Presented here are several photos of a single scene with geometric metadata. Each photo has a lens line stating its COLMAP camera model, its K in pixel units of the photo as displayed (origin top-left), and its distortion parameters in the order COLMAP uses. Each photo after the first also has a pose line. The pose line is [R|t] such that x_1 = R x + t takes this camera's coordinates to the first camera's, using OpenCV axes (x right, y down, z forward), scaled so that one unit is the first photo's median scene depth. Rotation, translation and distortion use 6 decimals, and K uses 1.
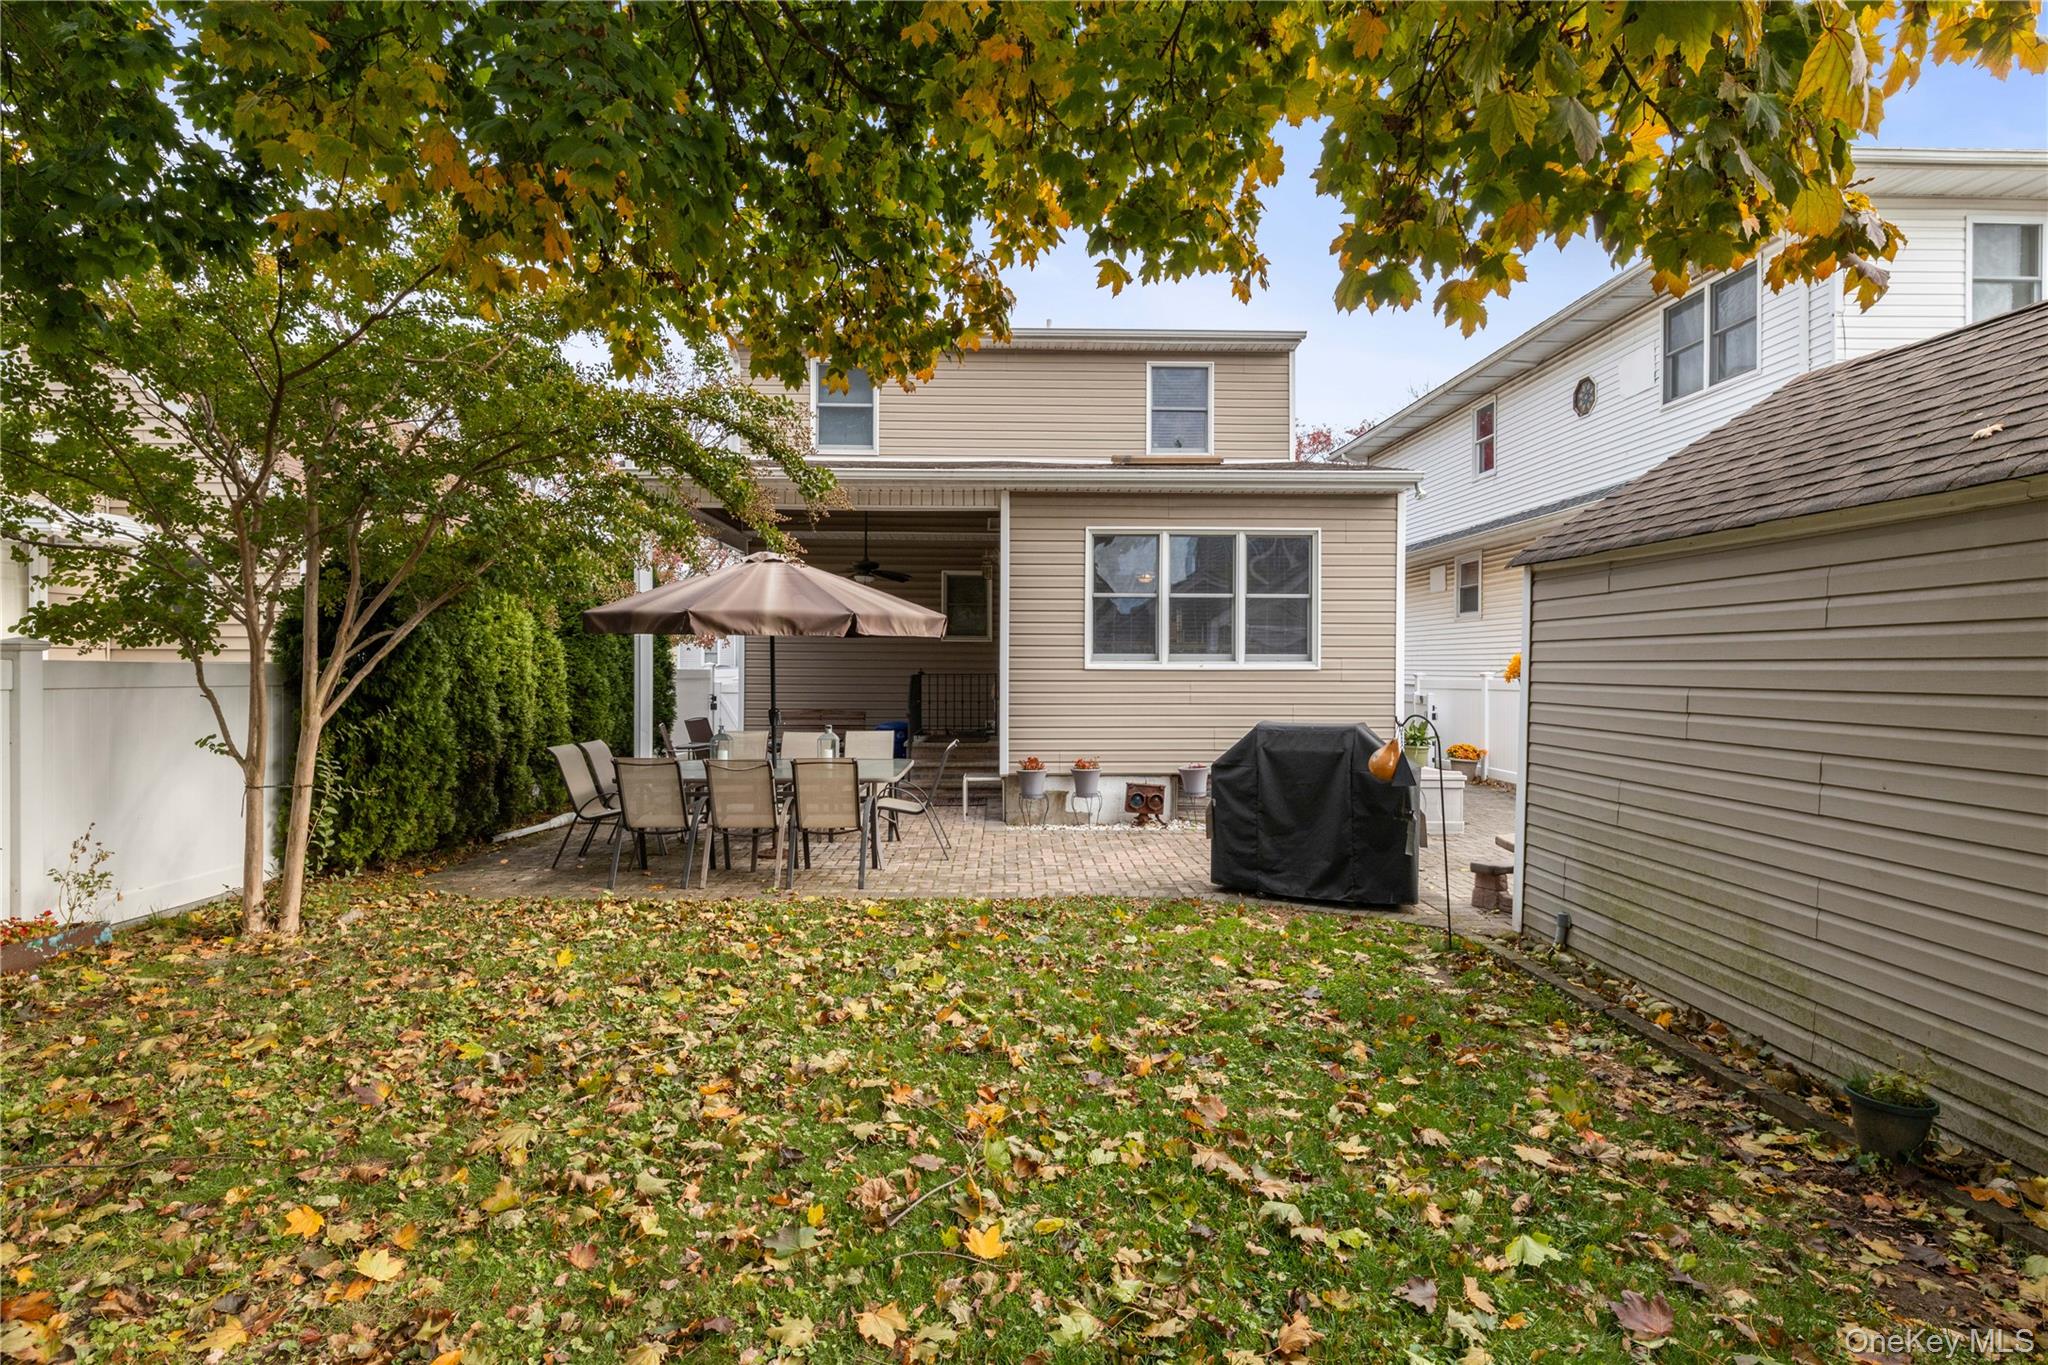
lens RADIAL K [[1029.2, 0, 1026.5], [0, 1029.2, 665.7], [0, 0, 1]] dist [0.000763, -0.000655]
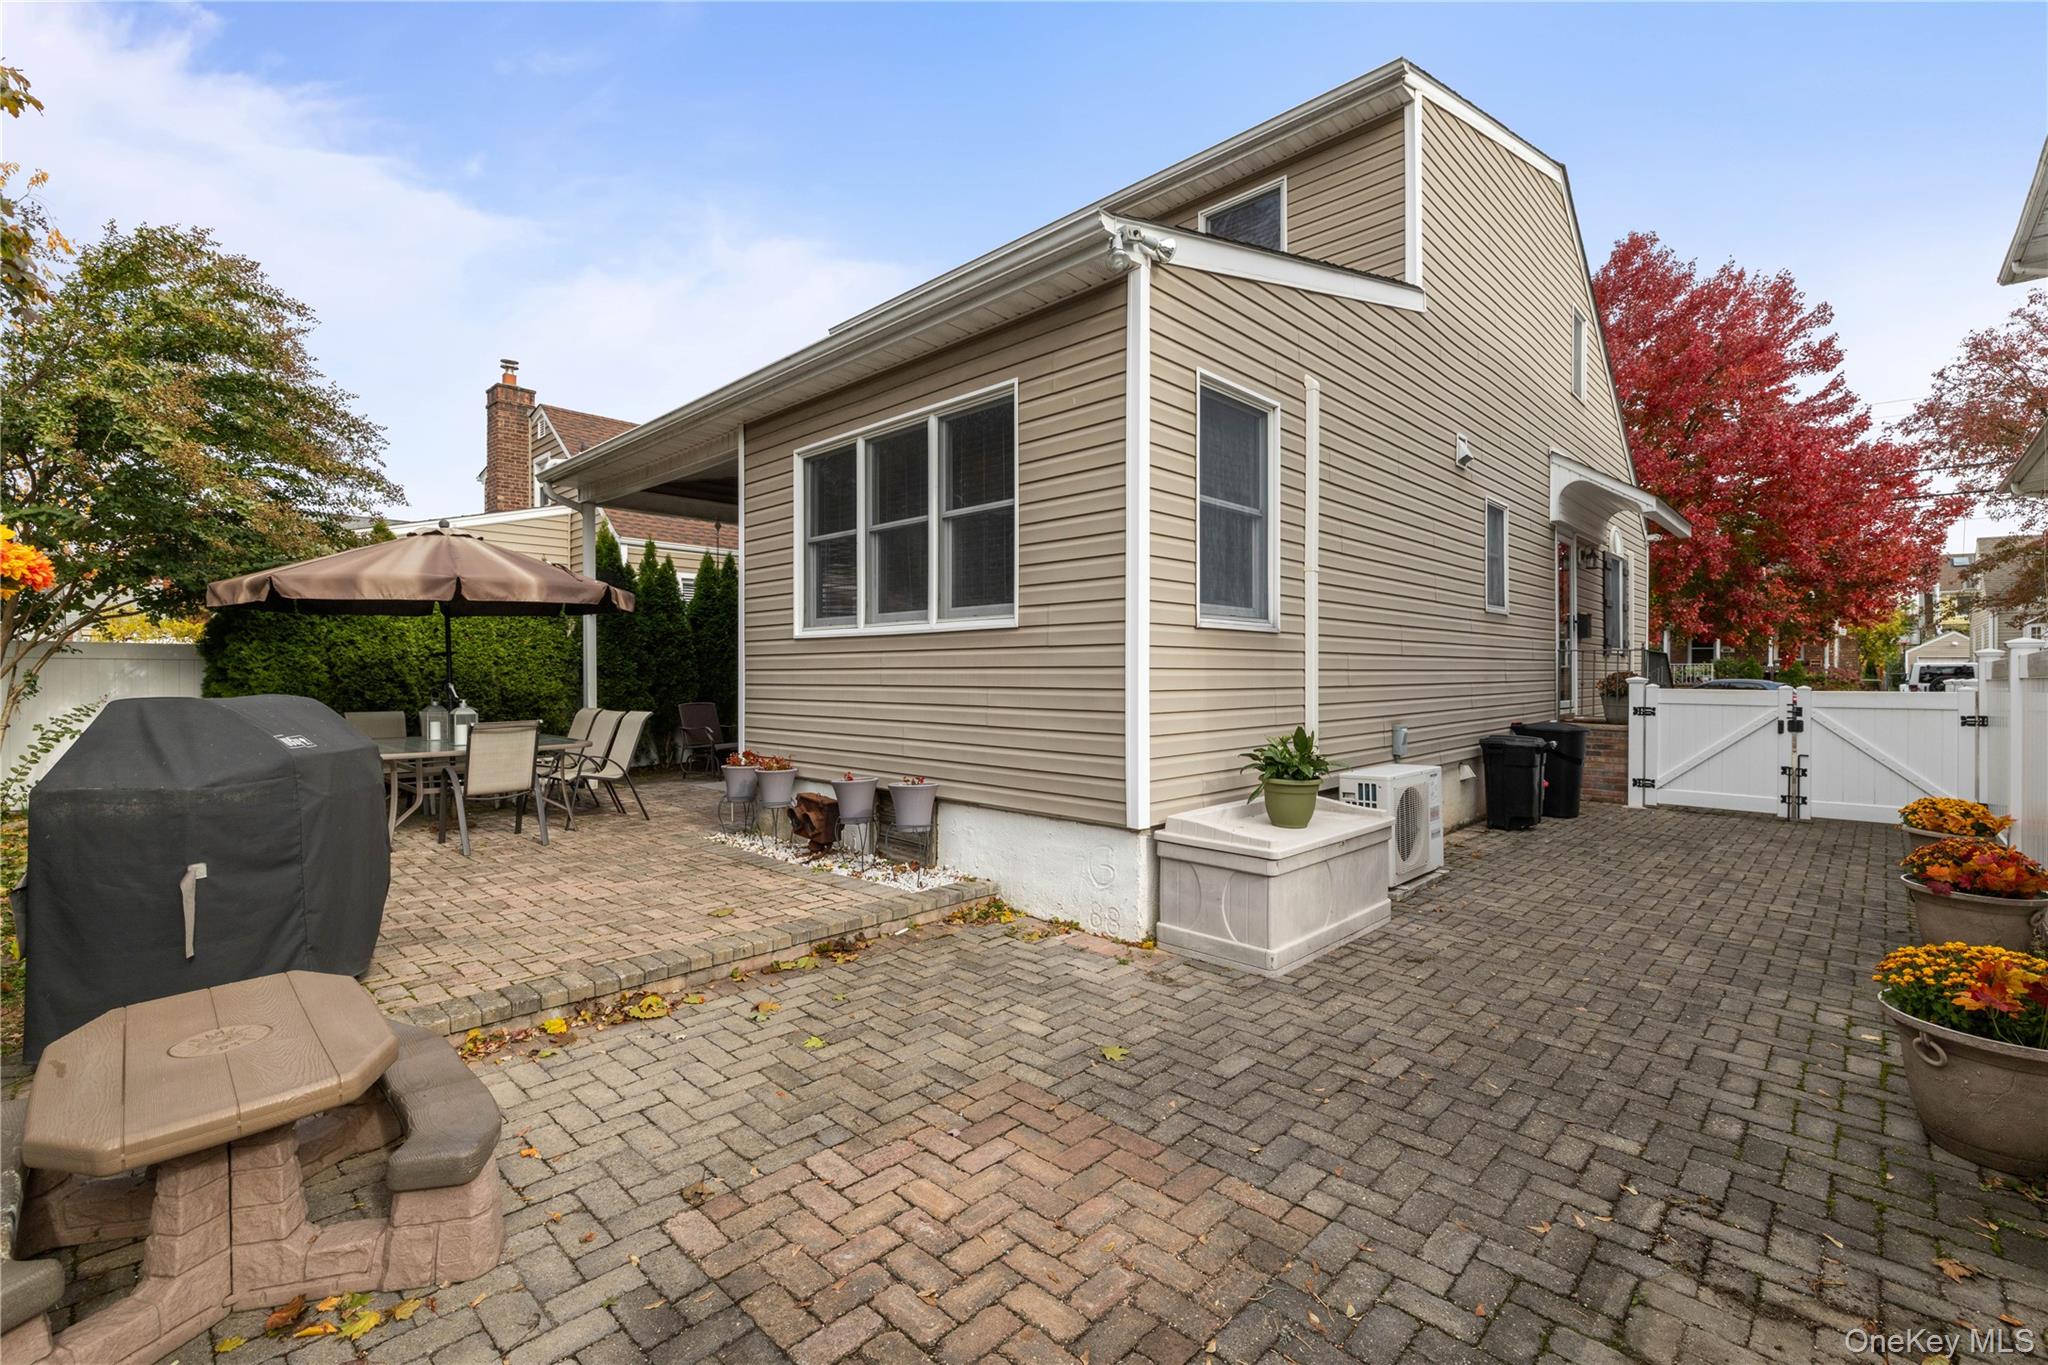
lens RADIAL K [[885.8, 0, 1024.3], [0, 885.8, 680.4], [0, 0, 1]] dist [-0.000579, 0.000966]
pose [[0.709460, 0.002571, -0.704741, 0.637995], [0.005692, 0.999940, 0.009378, 0.029028], [0.704723, -0.010664, 0.709403, 0.652872]]
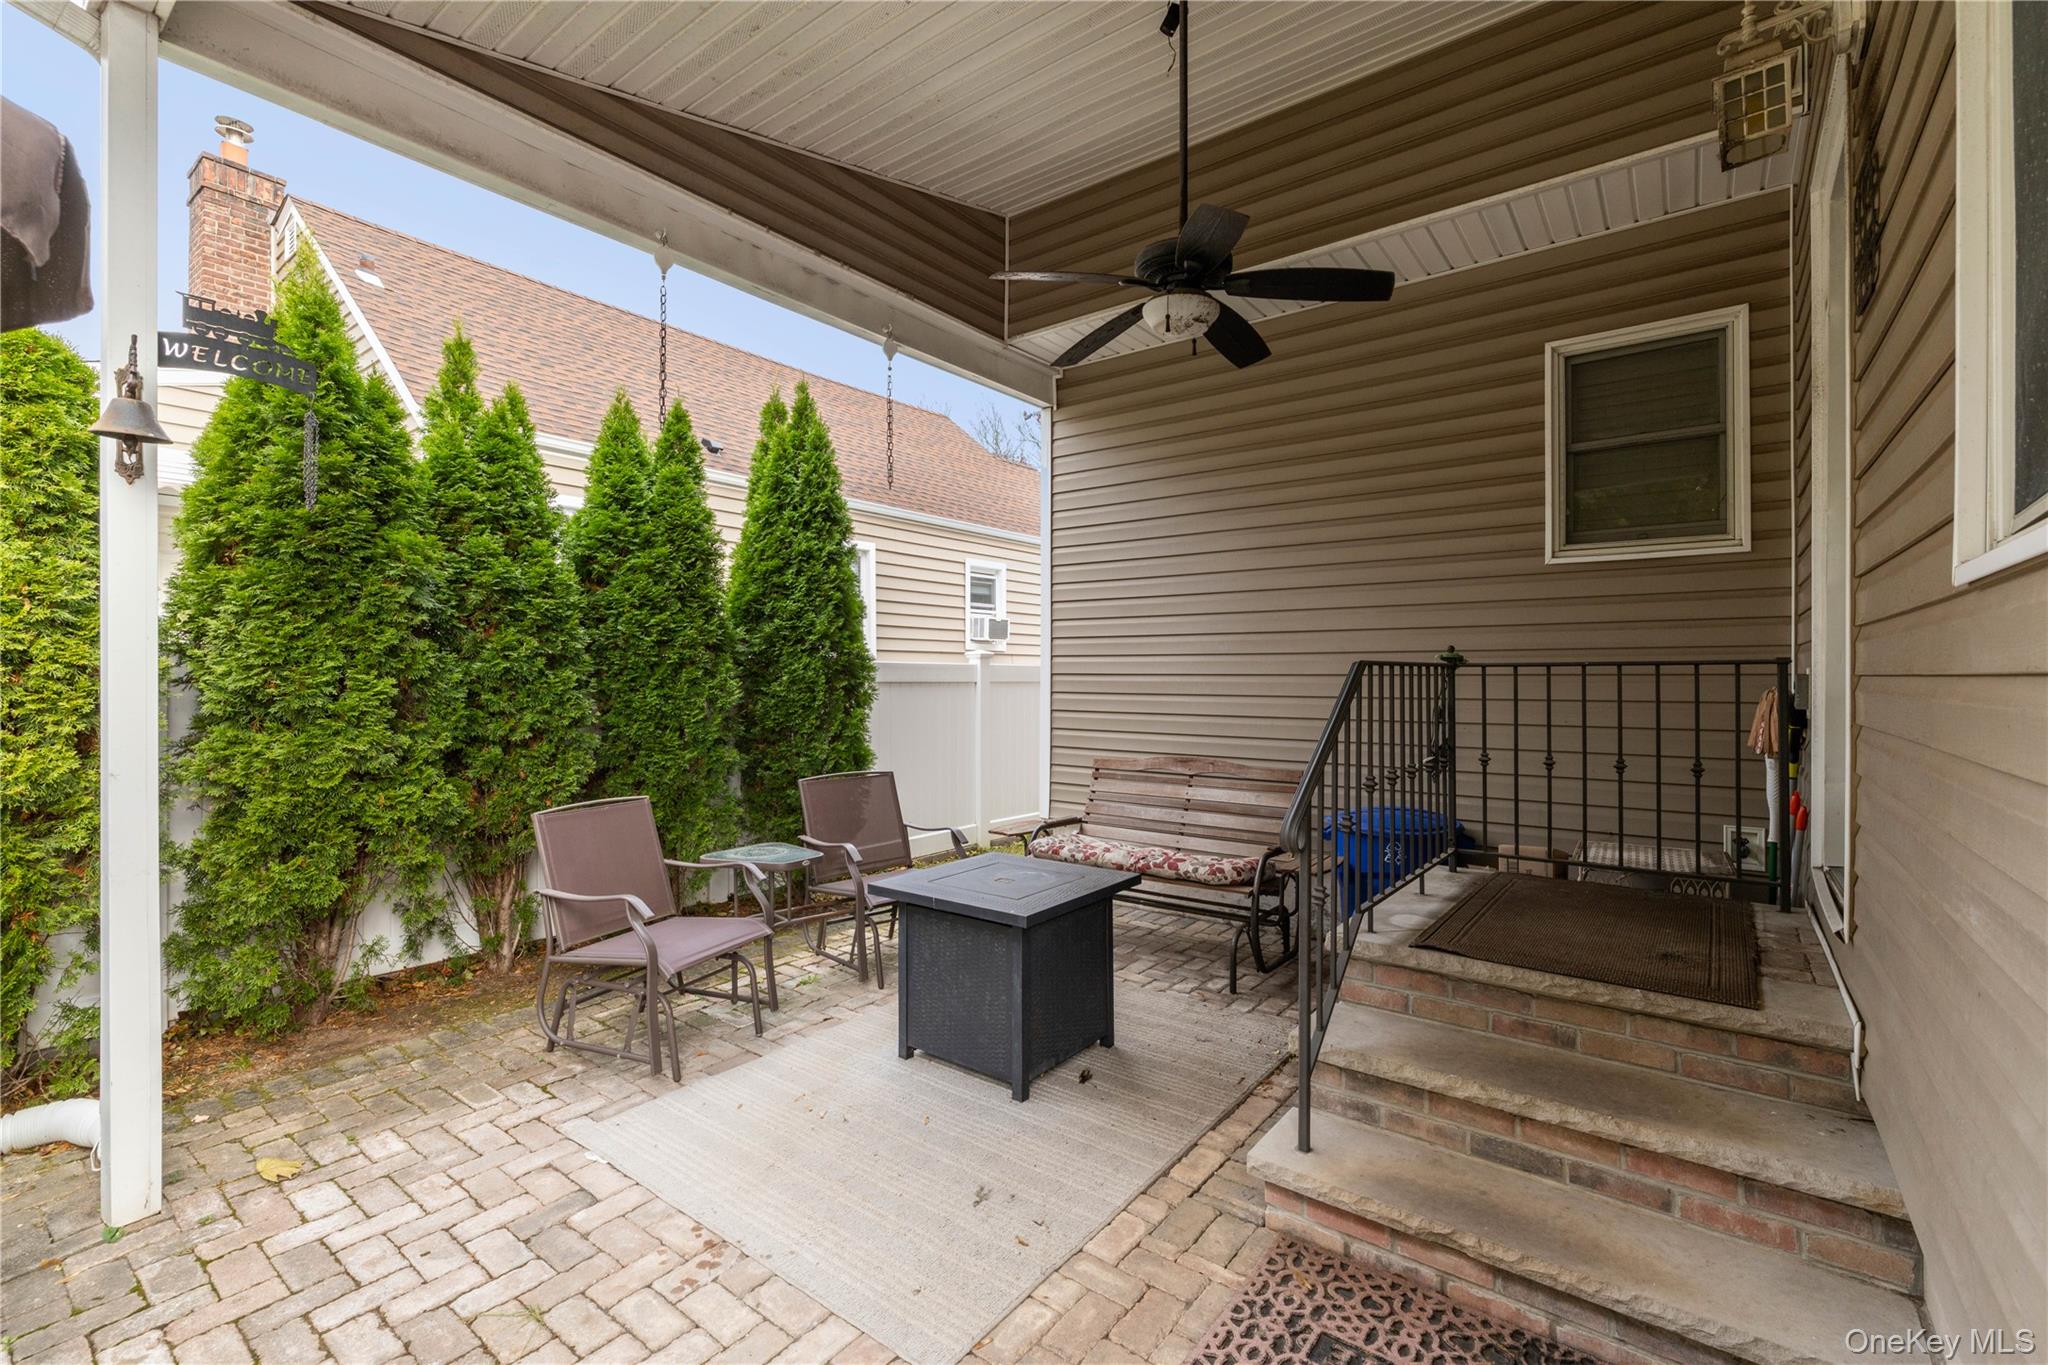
lens RADIAL K [[885.8, 0, 1023.3], [0, 885.8, 678.7], [0, 0, 1]] dist [-0.000579, 0.000966]
pose [[0.780061, -0.002650, -0.625698, -0.050521], [0.004083, 0.999991, 0.000854, 0.016433], [0.625691, -0.003221, 0.780065, 0.968768]]
